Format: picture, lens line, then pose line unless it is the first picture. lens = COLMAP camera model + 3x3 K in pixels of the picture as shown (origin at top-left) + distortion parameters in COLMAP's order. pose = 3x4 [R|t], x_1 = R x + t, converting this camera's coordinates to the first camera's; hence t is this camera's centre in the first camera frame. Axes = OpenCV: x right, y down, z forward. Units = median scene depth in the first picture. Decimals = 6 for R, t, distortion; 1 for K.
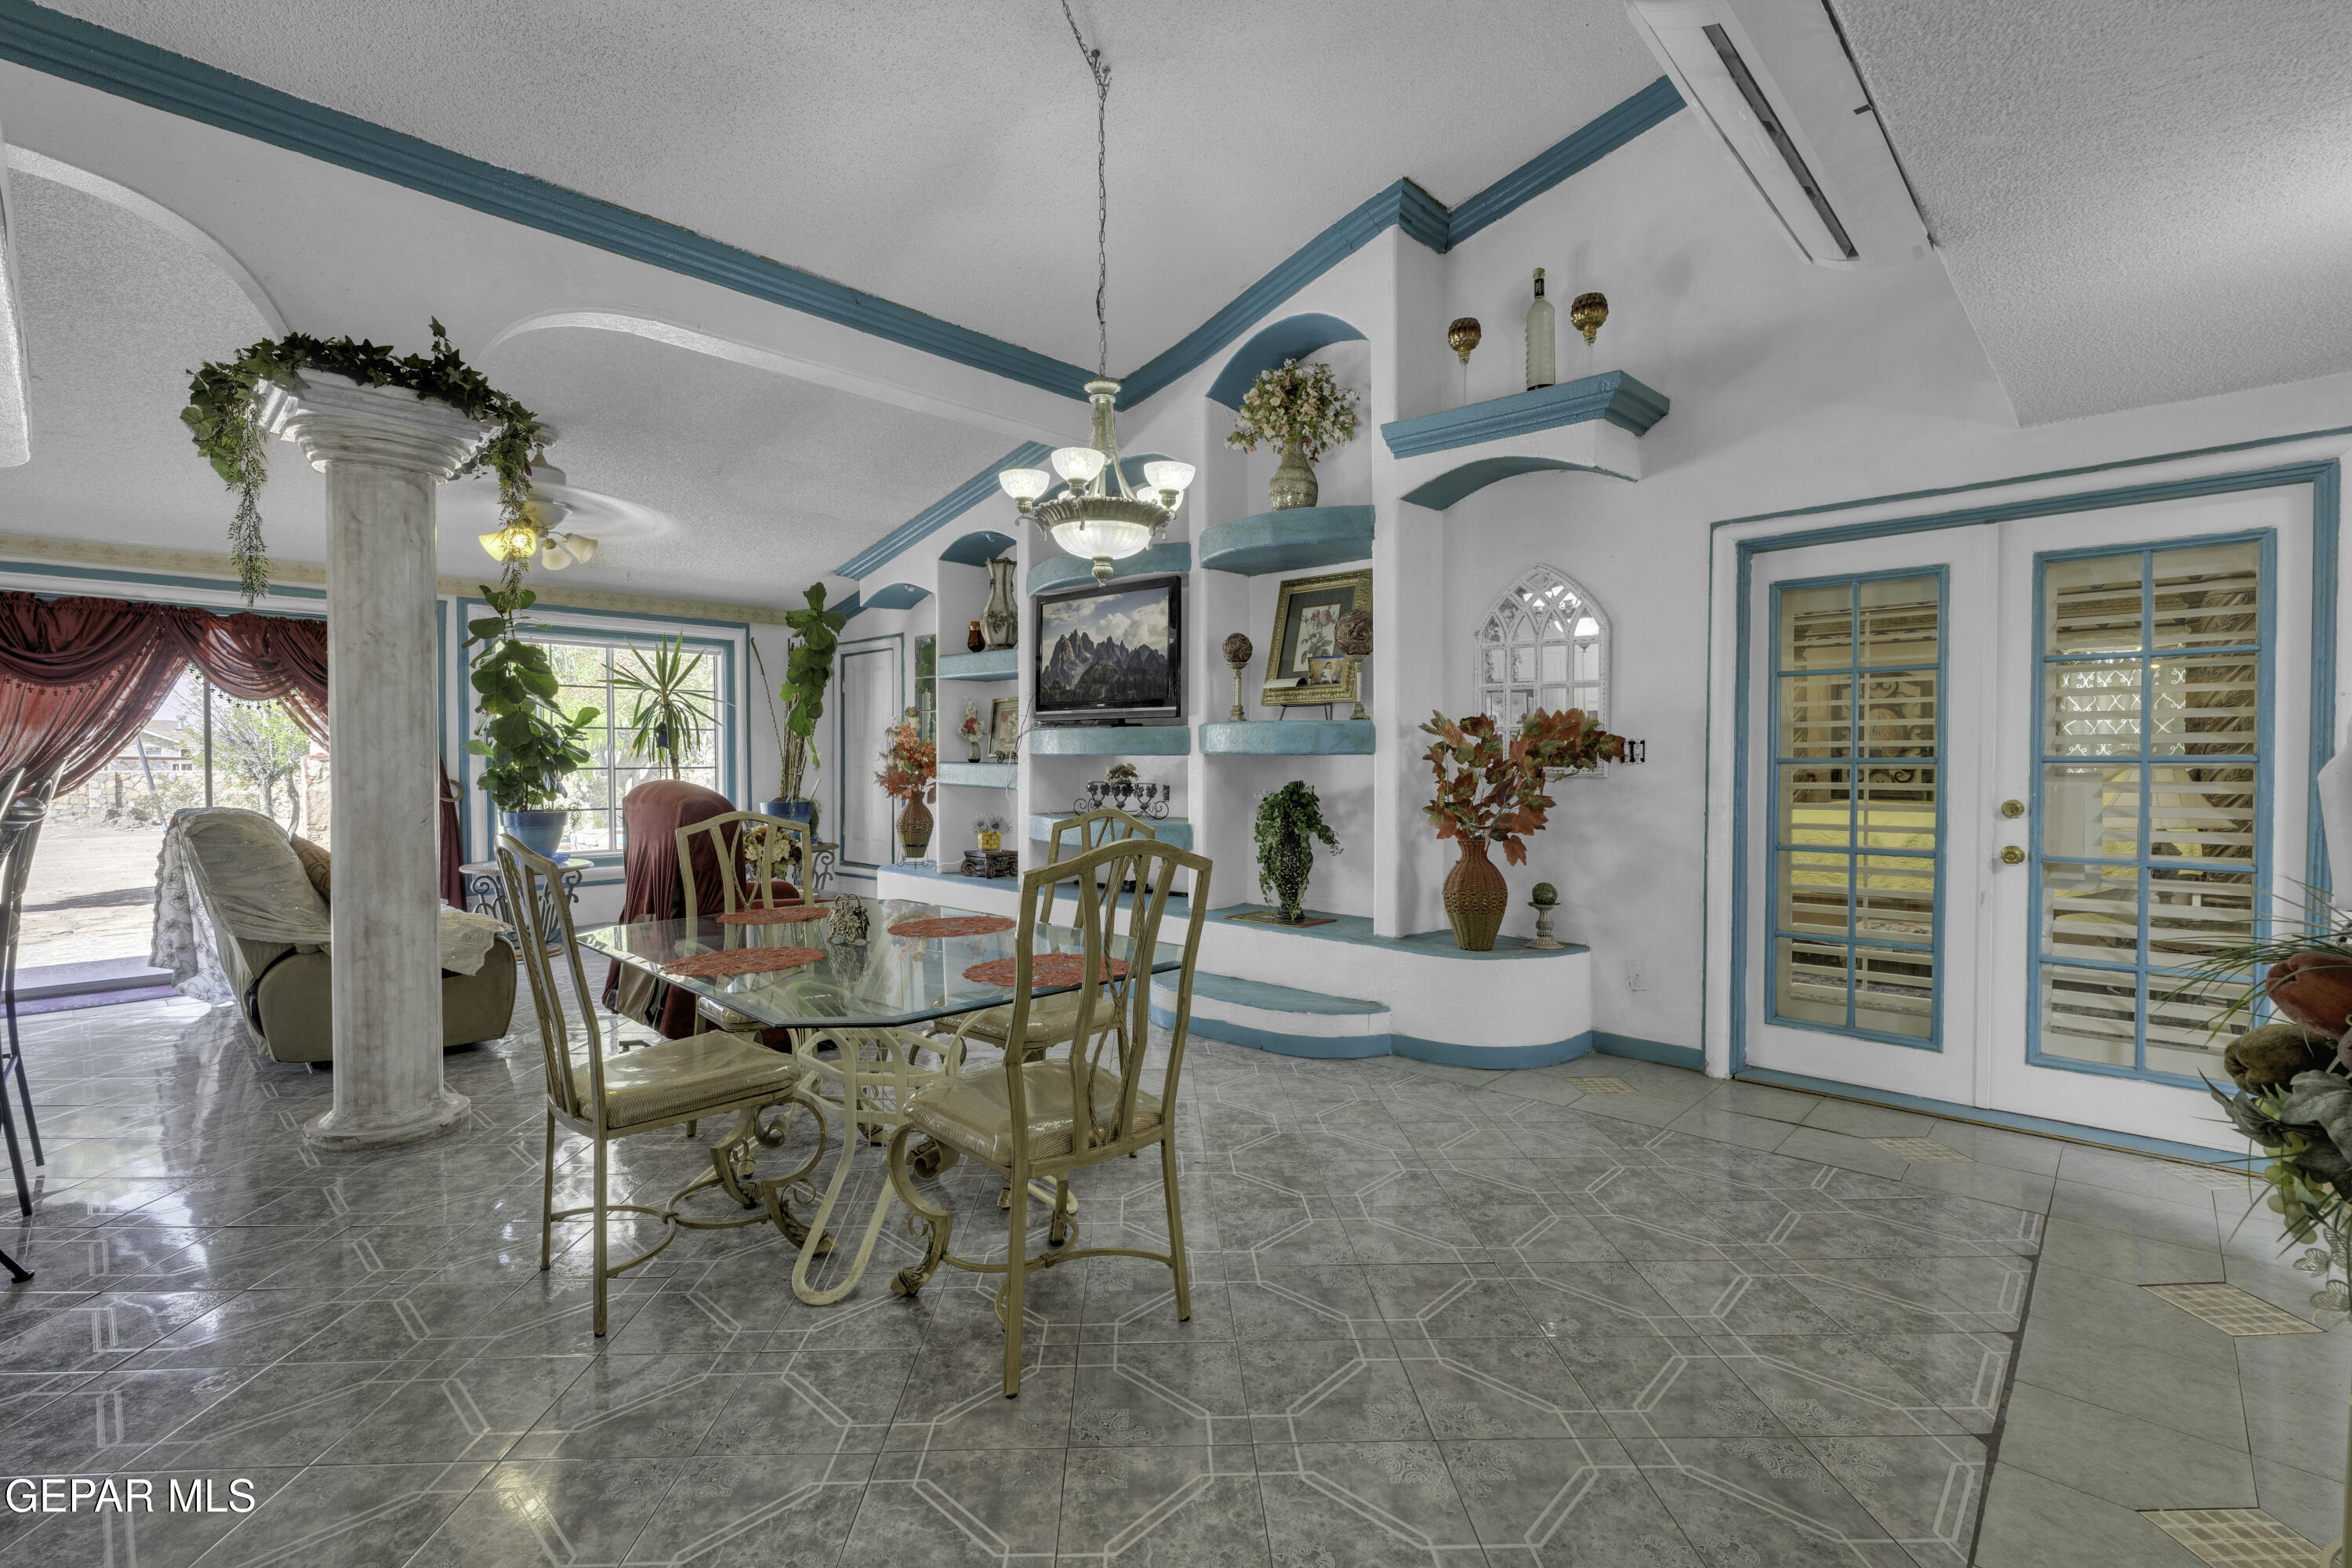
lens RADIAL K [[1046.8, 0, 1174.7], [0, 1046.8, 779.4], [0, 0, 1]] dist [-0.005193, 0.000852]
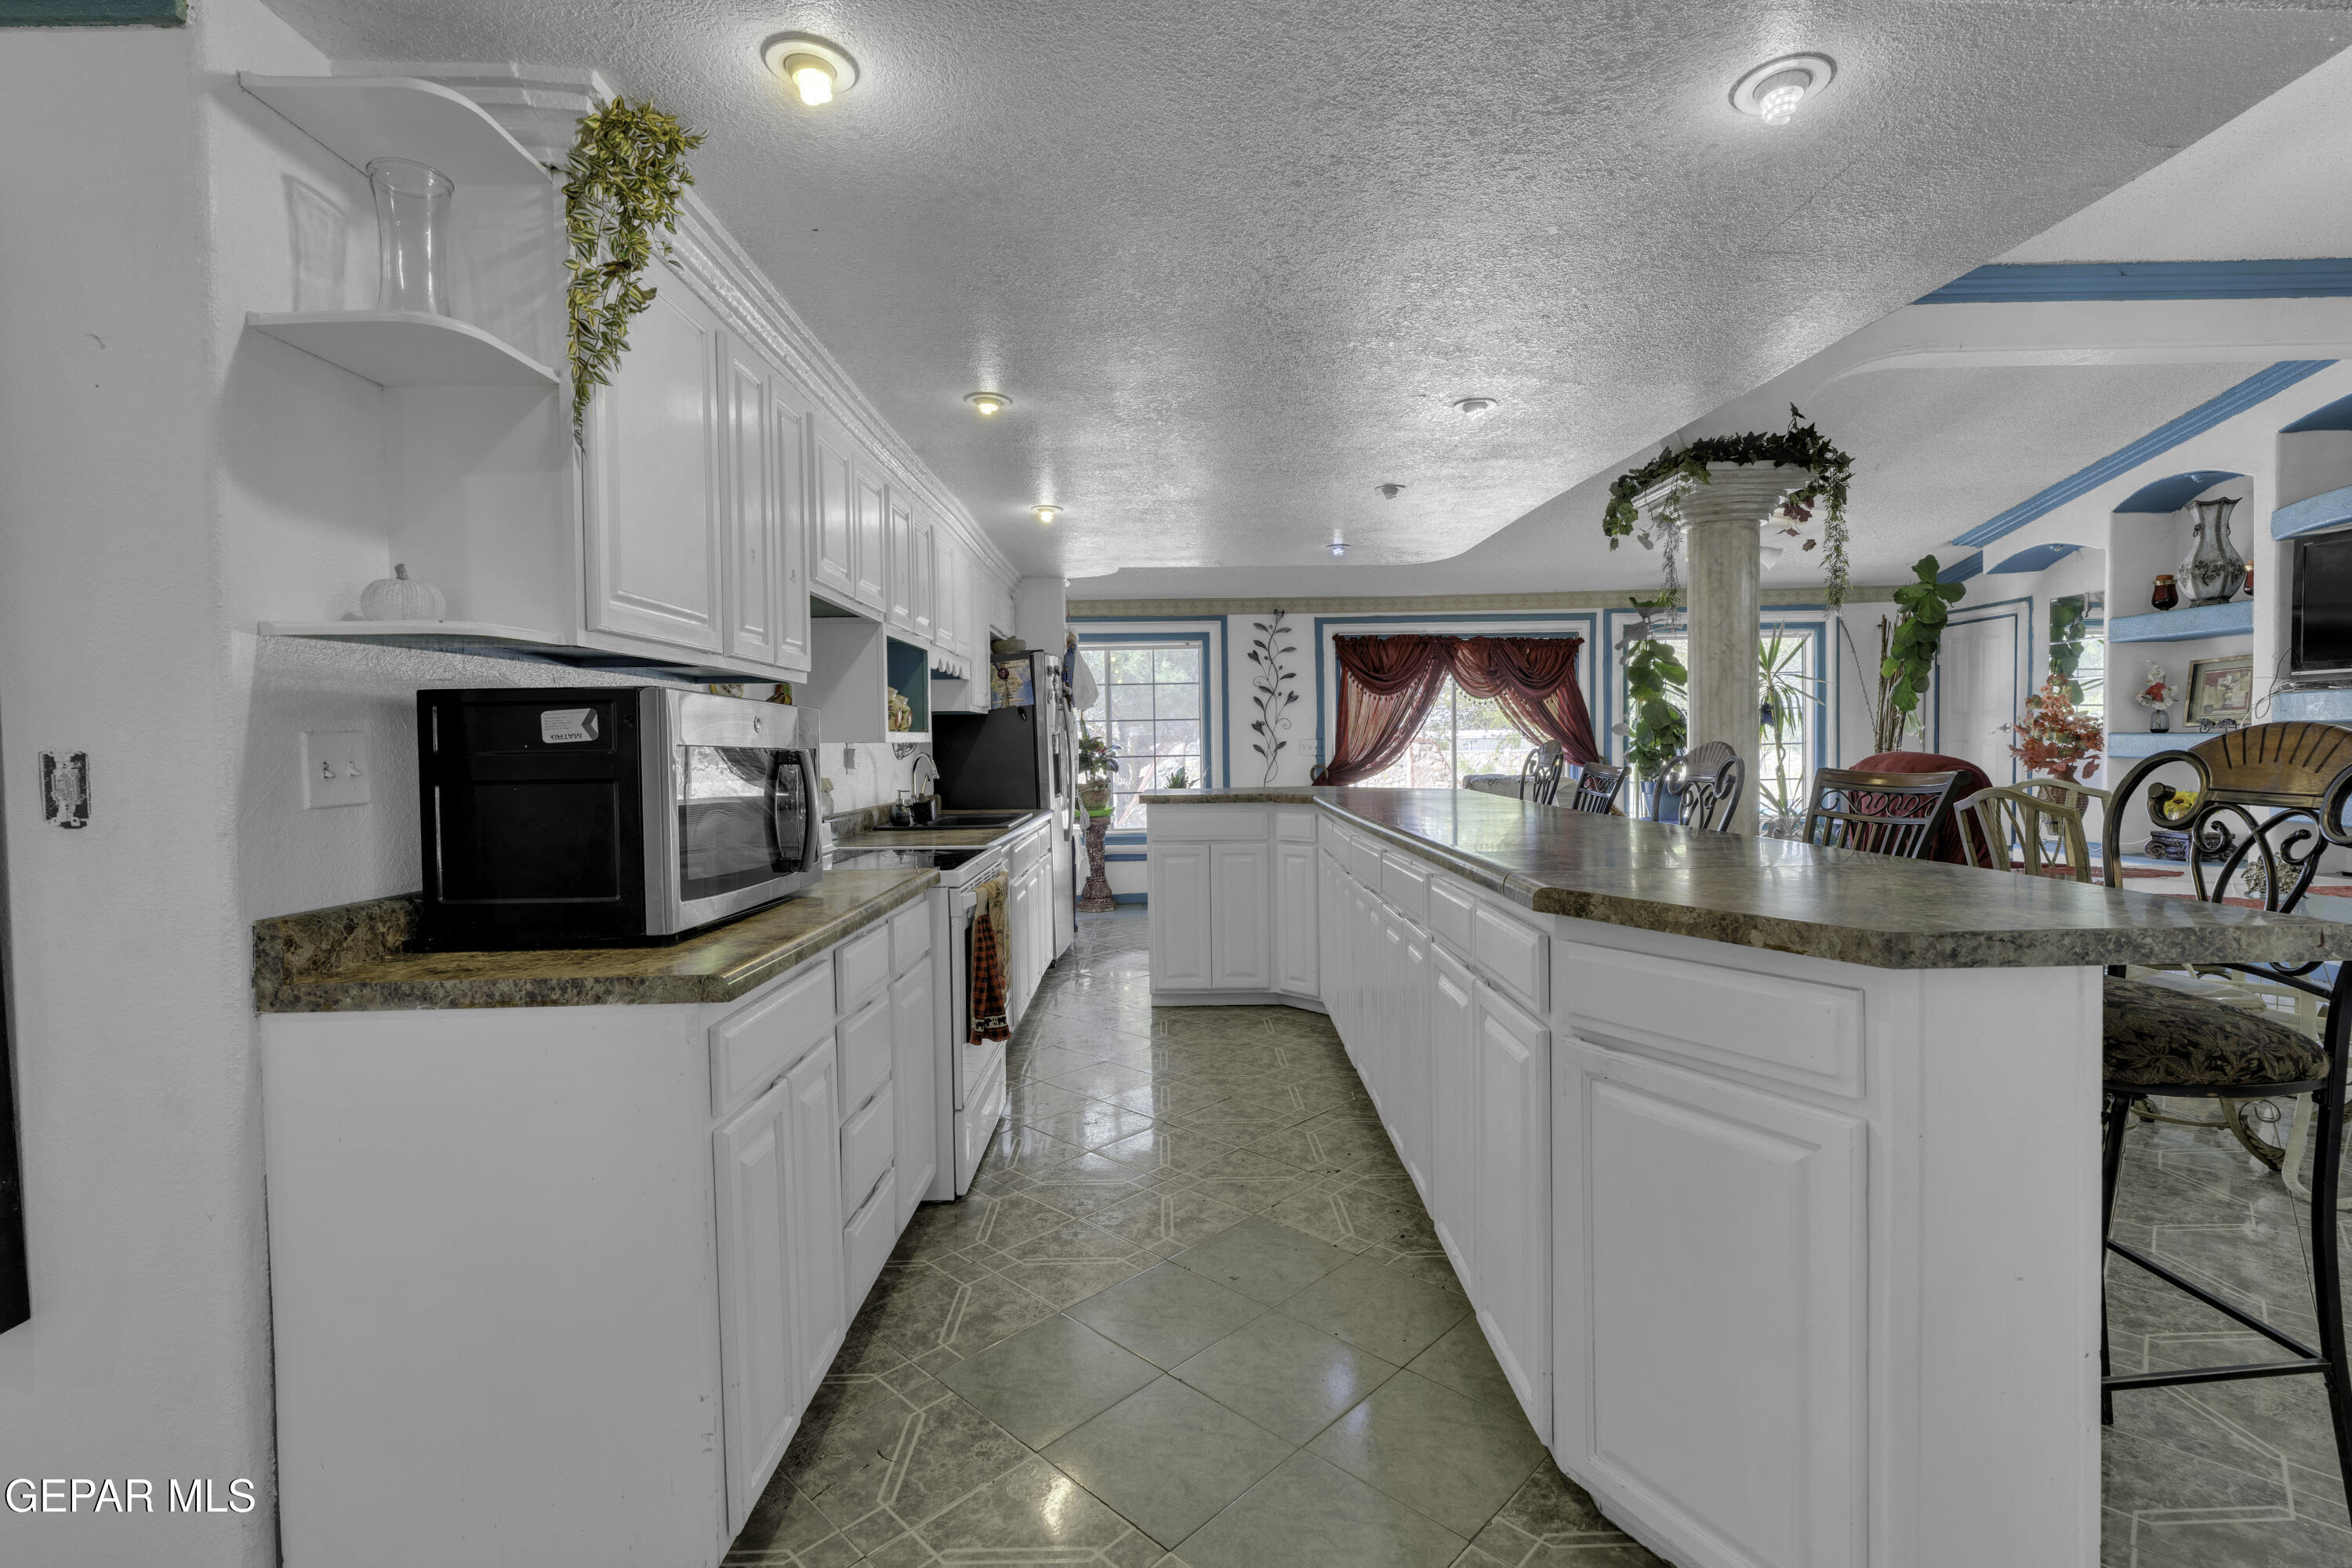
lens RADIAL K [[1046.8, 0, 1177.4], [0, 1046.8, 774.2], [0, 0, 1]] dist [-0.005193, 0.000852]
pose [[0.689866, 0.008854, -0.723883, -0.128855], [0.001635, 0.999904, 0.013788, 0.005204], [0.723935, -0.010695, 0.689785, -0.225546]]
